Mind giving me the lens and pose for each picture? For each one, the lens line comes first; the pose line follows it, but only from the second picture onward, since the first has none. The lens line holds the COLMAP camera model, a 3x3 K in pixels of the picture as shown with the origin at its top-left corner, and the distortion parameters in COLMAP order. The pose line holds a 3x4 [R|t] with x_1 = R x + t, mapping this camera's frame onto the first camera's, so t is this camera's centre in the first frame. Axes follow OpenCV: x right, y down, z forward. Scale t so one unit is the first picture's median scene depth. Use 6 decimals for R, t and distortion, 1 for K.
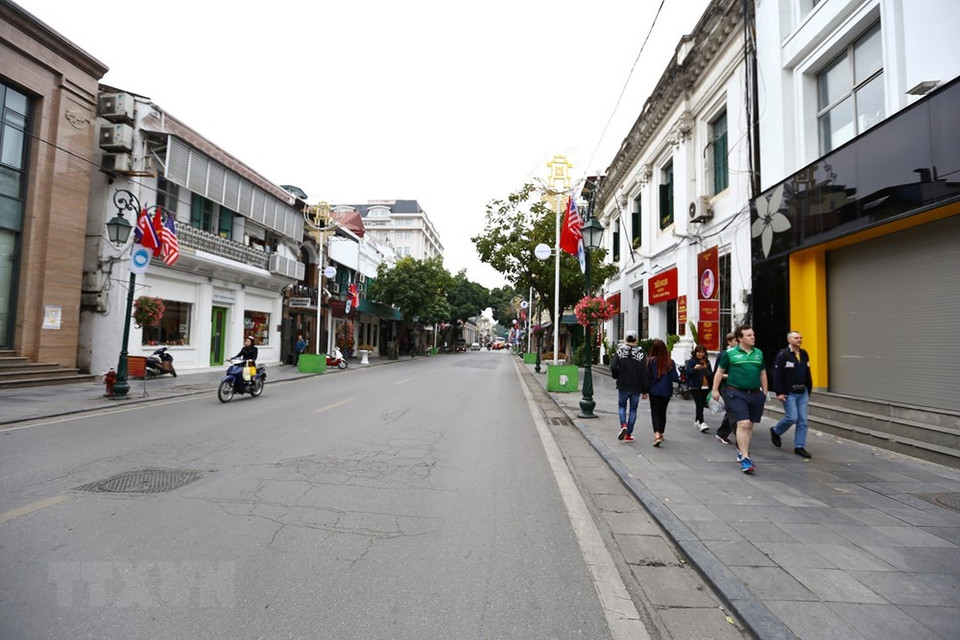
lens RADIAL K [[434.2, 0, 480.0], [0, 434.2, 320.0], [0, 0, 1]] dist [-0.050719, 0.014308]
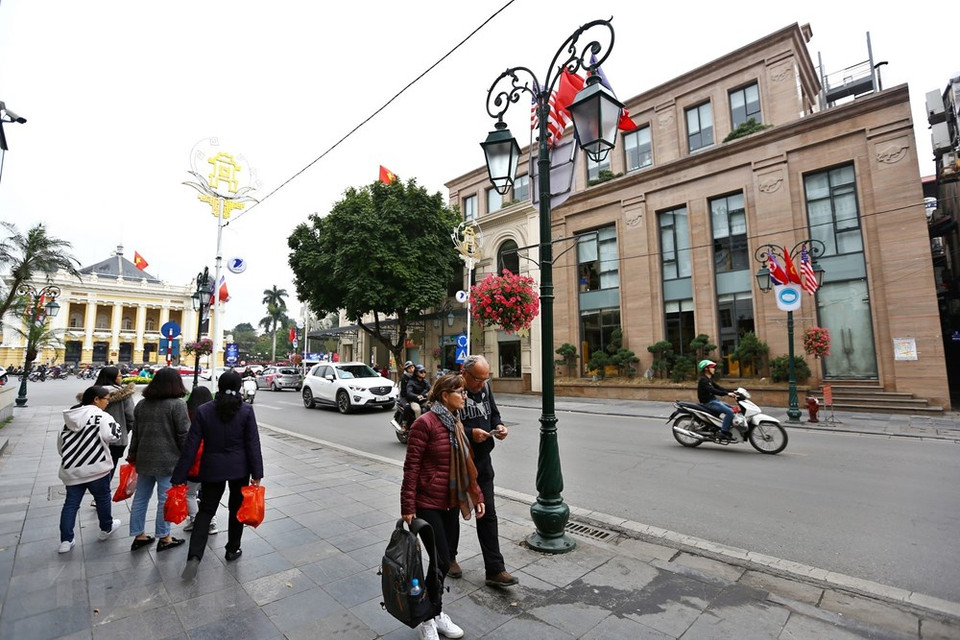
lens RADIAL K [[434.2, 0, 480.0], [0, 434.2, 320.0], [0, 0, 1]] dist [-0.050719, 0.014308]
pose [[-0.670709, -0.095722, -0.735518, 0.454862], [0.030758, 0.987195, -0.156524, 0.053177], [0.741083, -0.127606, -0.659176, 0.924701]]
